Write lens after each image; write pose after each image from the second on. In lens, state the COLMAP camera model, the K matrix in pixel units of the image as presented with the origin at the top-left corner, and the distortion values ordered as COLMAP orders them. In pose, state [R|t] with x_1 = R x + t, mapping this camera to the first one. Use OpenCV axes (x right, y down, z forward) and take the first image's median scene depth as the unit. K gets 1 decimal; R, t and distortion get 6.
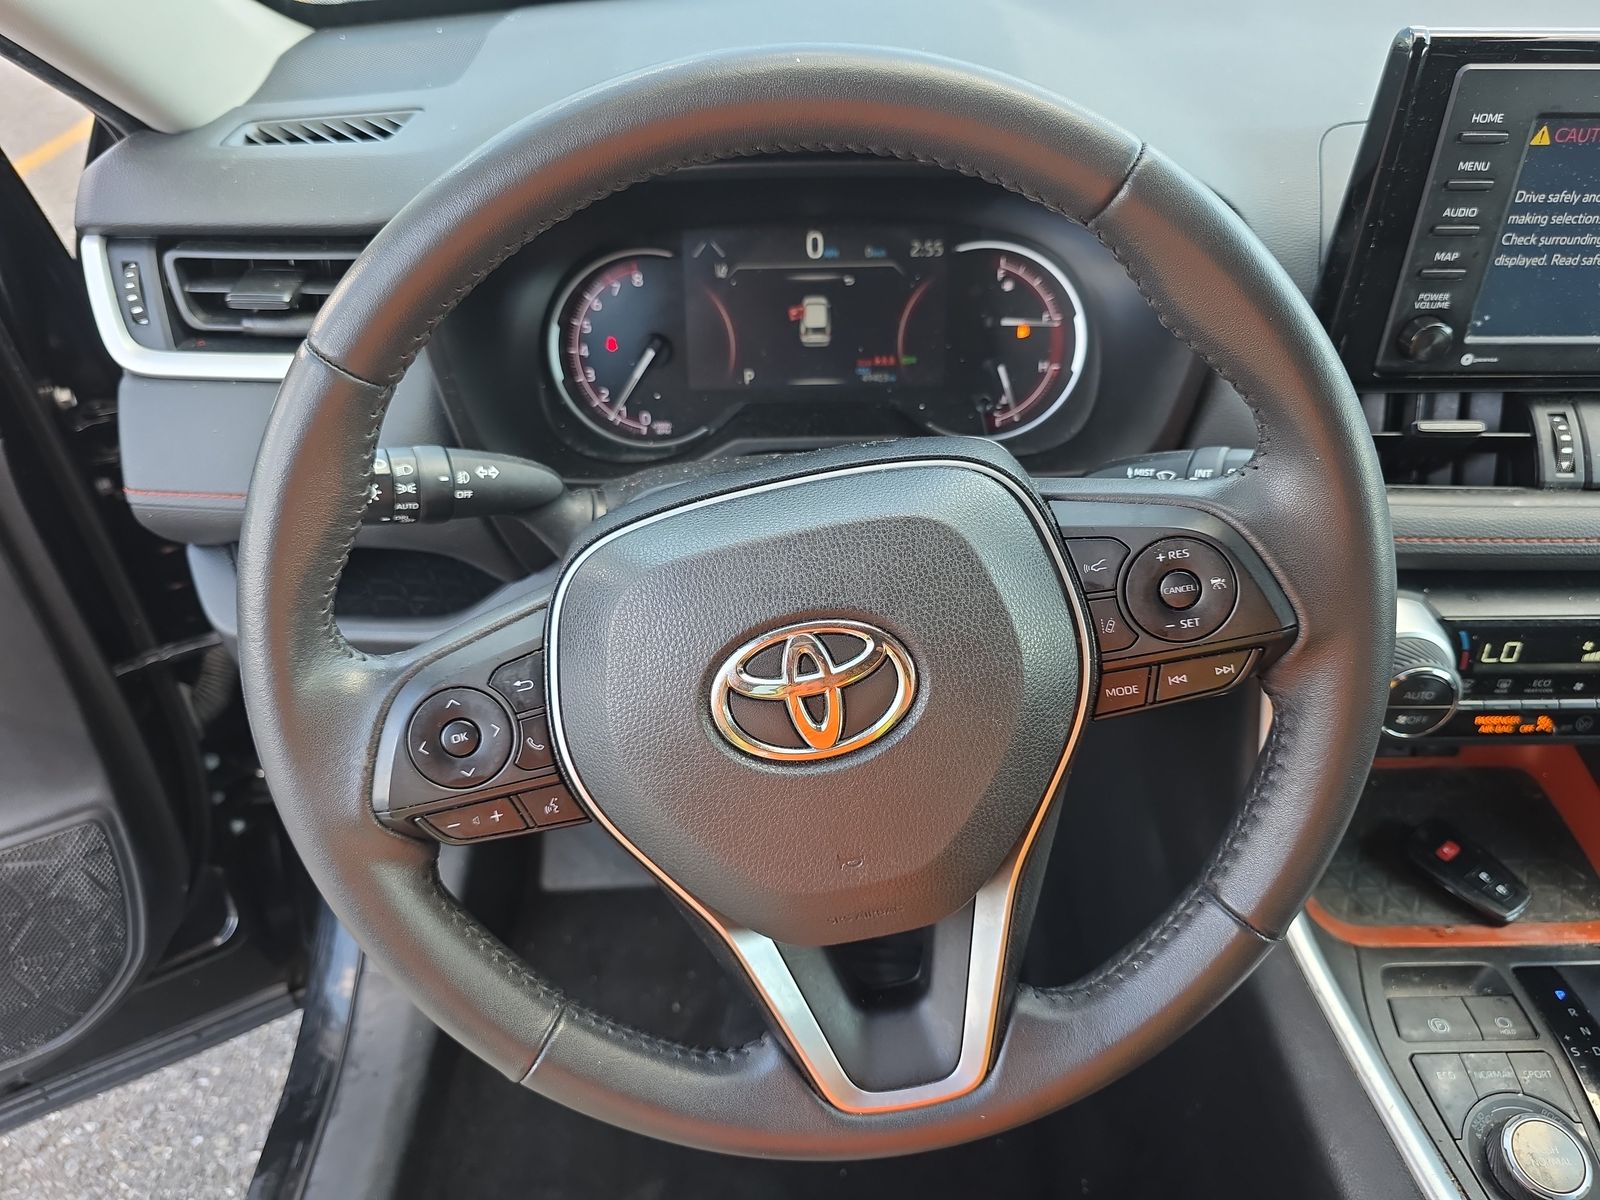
lens RADIAL K [[1068.1, 0, 800.3], [0, 1068.1, 610.4], [0, 0, 1]] dist [0.005724, -0.027372]
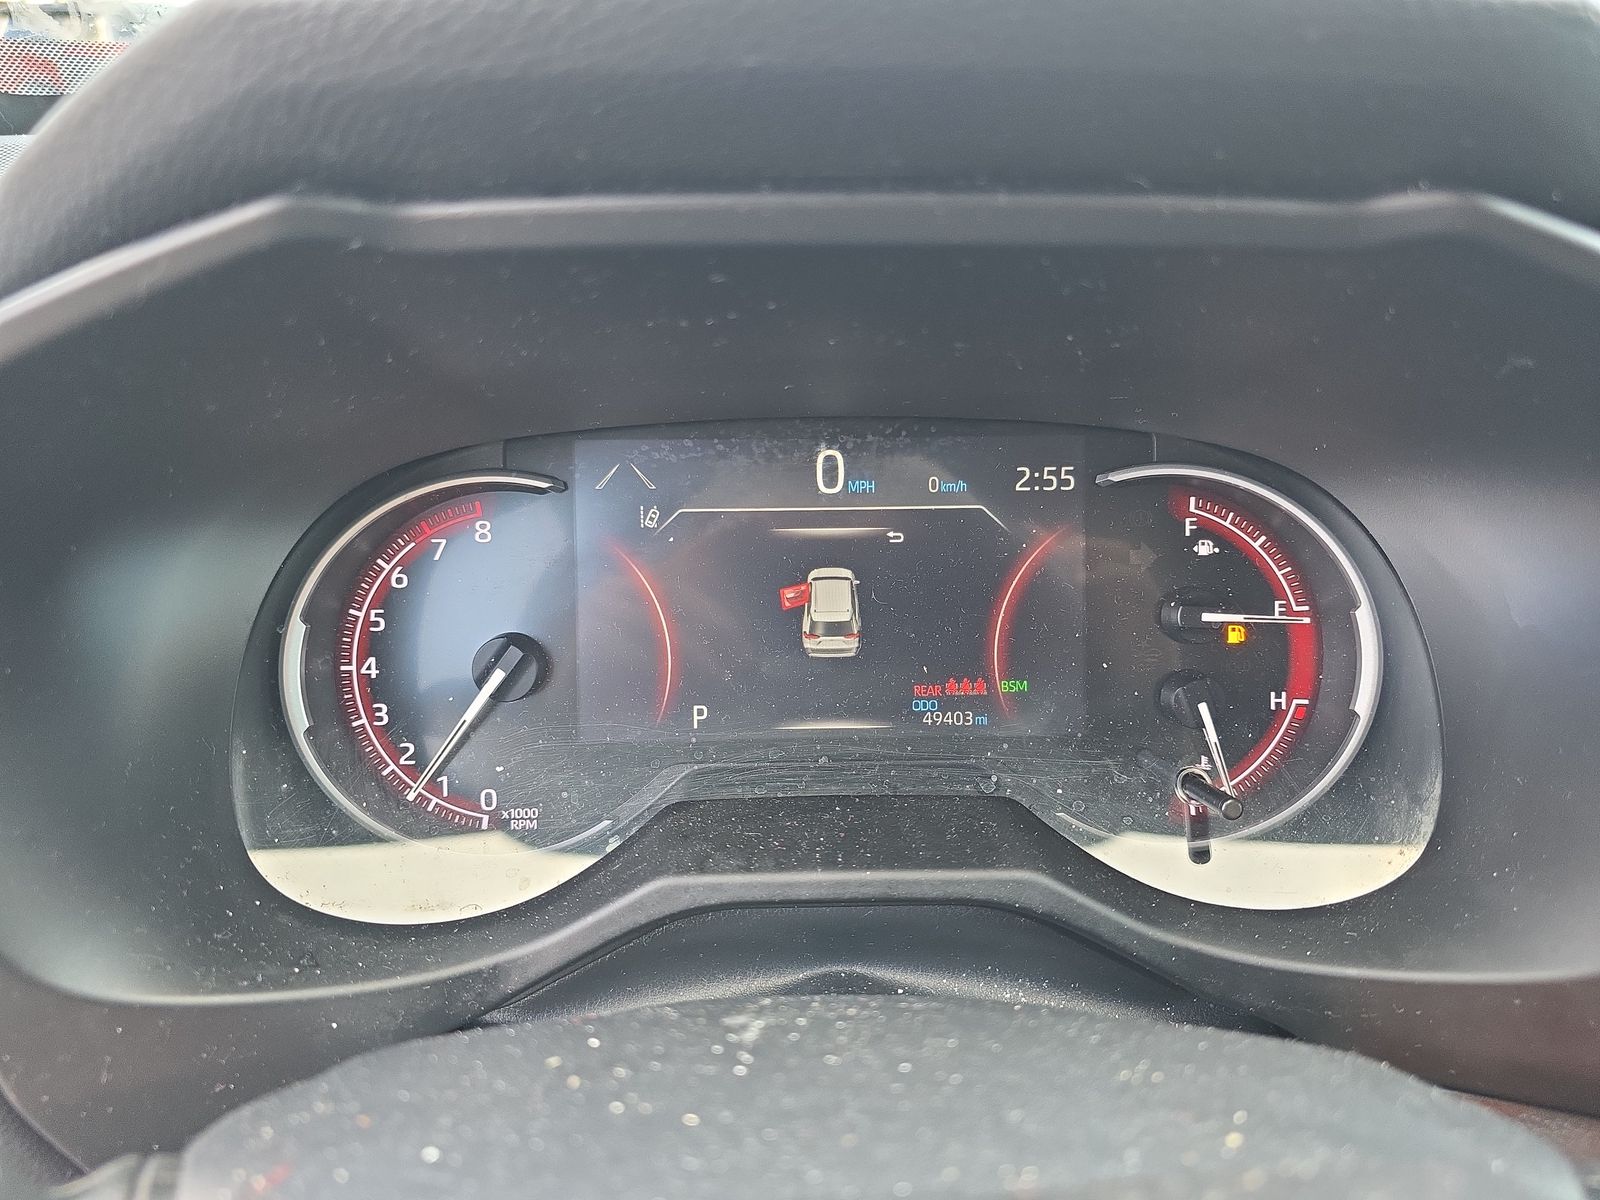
lens RADIAL K [[1068.1, 0, 800.8], [0, 1068.1, 597.0], [0, 0, 1]] dist [0.005724, -0.027372]
pose [[0.999984, 0.005582, 0.001038, -0.001134], [-0.005124, 0.966087, -0.258167, -0.144393], [-0.002444, 0.258157, 0.966100, 0.499662]]
